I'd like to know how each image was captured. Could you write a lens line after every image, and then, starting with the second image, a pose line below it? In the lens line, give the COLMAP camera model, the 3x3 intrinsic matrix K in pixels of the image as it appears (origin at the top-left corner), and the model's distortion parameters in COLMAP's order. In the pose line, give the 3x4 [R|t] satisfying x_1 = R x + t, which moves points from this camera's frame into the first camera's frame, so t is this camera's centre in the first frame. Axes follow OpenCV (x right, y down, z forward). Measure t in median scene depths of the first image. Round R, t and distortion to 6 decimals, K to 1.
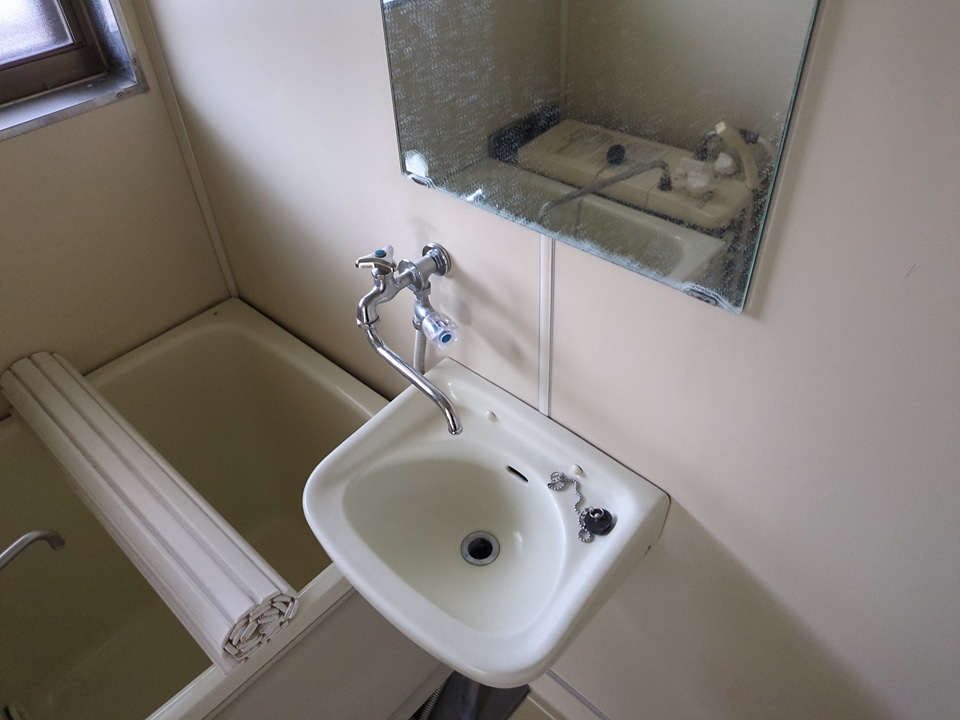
lens RADIAL K [[717.8, 0, 477.5], [0, 717.8, 357.5], [0, 0, 1]] dist [0.033397, -0.035160]
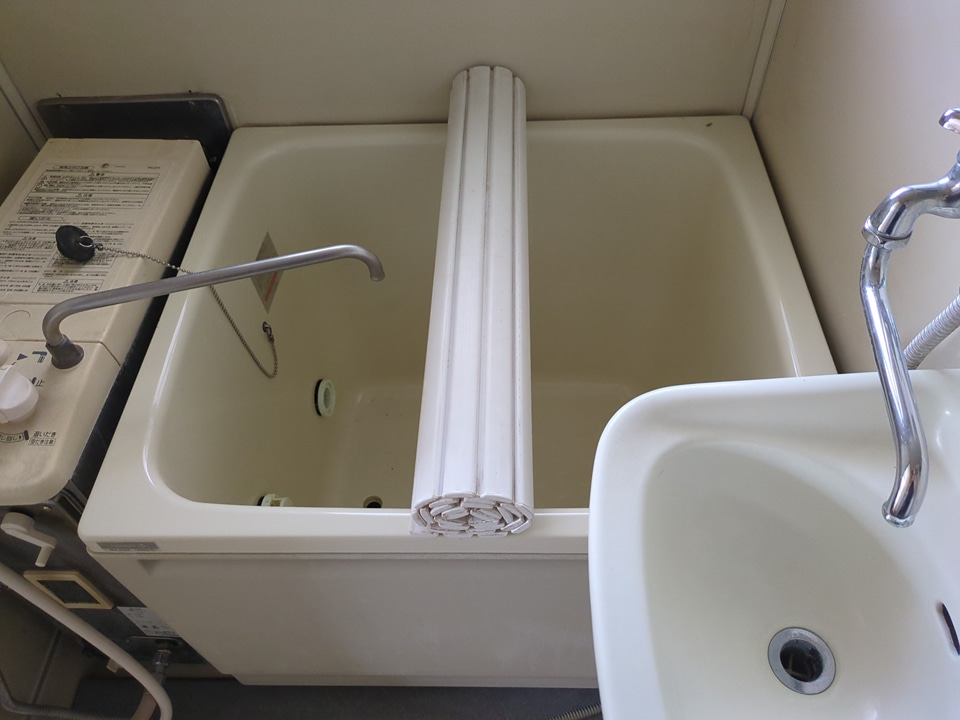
lens RADIAL K [[717.8, 0, 489.8], [0, 717.8, 373.1], [0, 0, 1]] dist [0.033397, -0.035160]
pose [[0.666361, 0.600393, -0.442143, -0.048723], [-0.486325, 0.799456, 0.352646, -0.013763], [0.565200, -0.019964, 0.824712, 0.386157]]
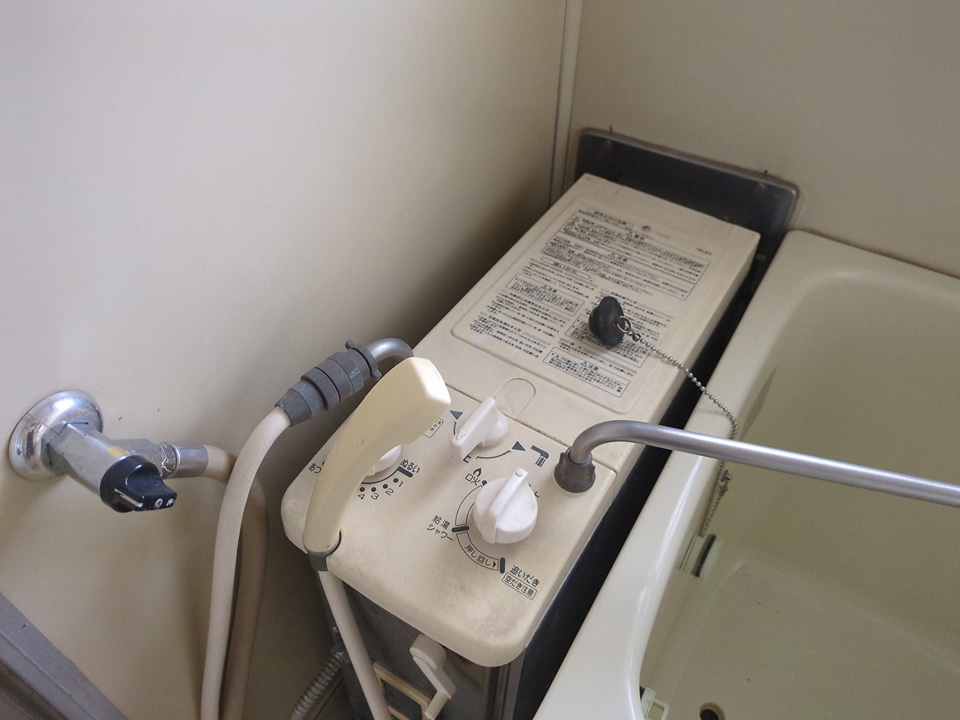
lens RADIAL K [[717.8, 0, 478.6], [0, 717.8, 359.2], [0, 0, 1]] dist [0.033397, -0.035160]
pose [[0.200690, 0.741470, -0.640270, -0.453129], [-0.654657, 0.587716, 0.475410, 0.206953], [0.728799, 0.323747, 0.603357, 0.334512]]
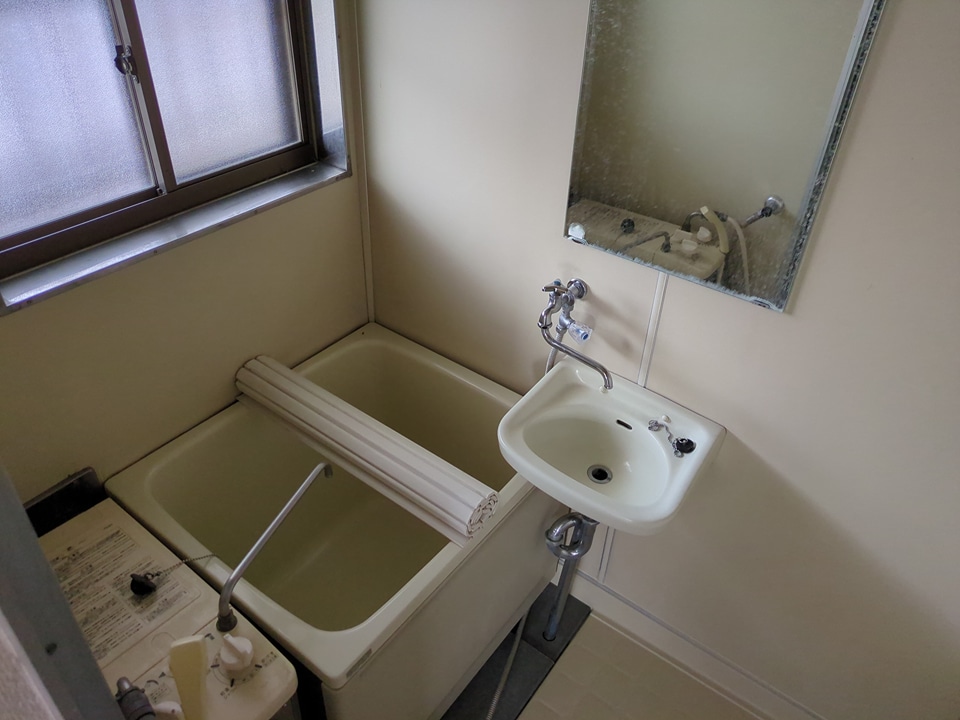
lens RADIAL K [[717.8, 0, 488.1], [0, 717.8, 352.5], [0, 0, 1]] dist [0.033397, -0.035160]
pose [[0.990261, 0.004470, 0.139150, -0.484504], [0.008168, 0.995897, -0.090120, 0.151709], [-0.138982, 0.090379, 0.986162, -0.557460]]
